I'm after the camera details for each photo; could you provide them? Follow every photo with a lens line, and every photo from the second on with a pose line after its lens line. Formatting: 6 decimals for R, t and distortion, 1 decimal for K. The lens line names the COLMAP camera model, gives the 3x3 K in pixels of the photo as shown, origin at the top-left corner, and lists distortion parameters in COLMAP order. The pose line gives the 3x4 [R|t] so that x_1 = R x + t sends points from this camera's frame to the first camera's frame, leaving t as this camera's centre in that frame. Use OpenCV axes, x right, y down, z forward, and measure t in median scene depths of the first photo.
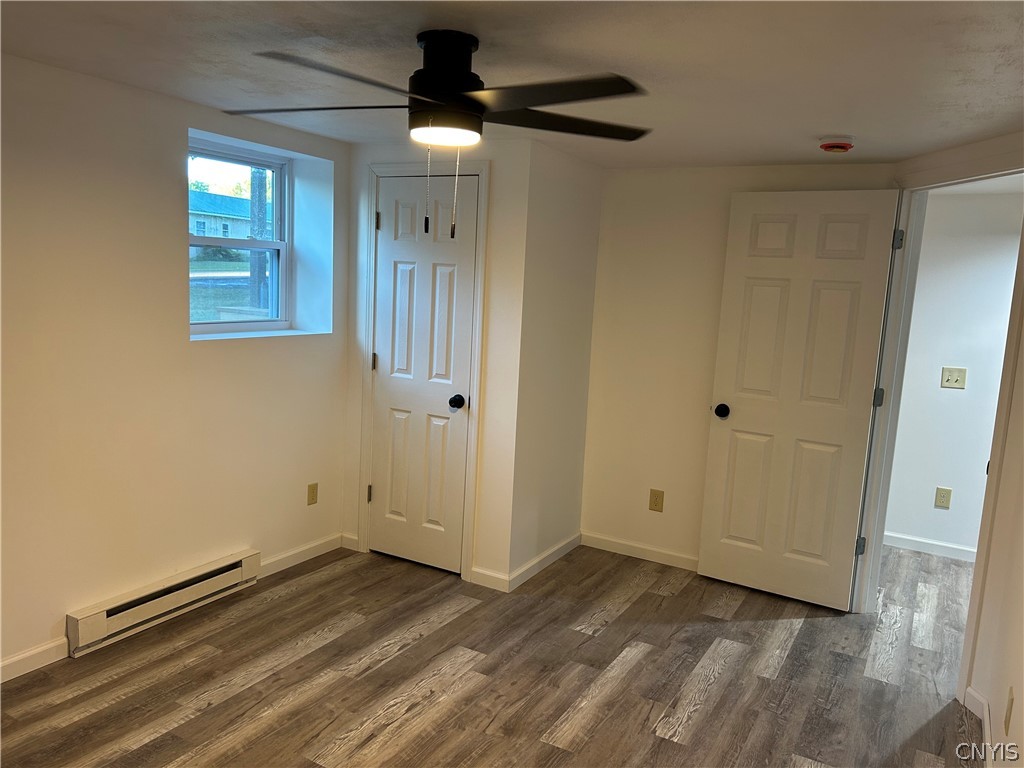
lens RADIAL K [[770.5, 0, 512.0], [0, 770.5, 384.0], [0, 0, 1]] dist [0.025039, -0.006435]
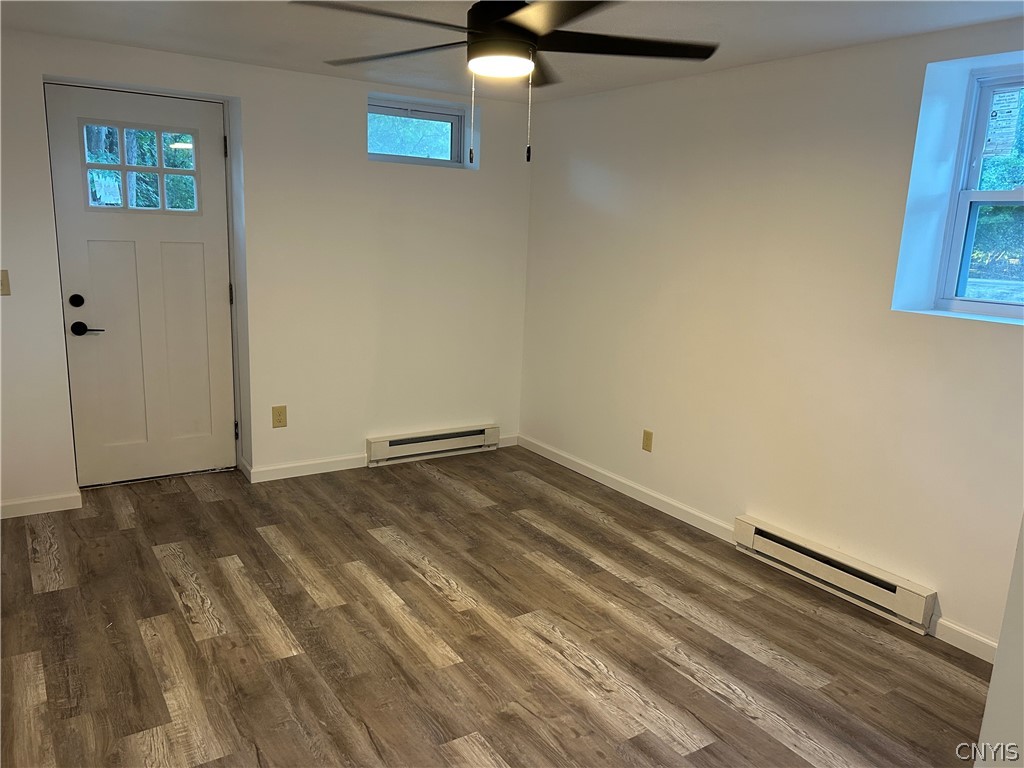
lens RADIAL K [[770.5, 0, 512.0], [0, 770.5, 384.0], [0, 0, 1]] dist [0.025039, -0.006435]
pose [[-0.448109, 0.115548, -0.886480, 0.666163], [-0.184088, 0.958434, 0.217982, -0.100968], [0.874820, 0.260870, -0.408211, 1.150623]]
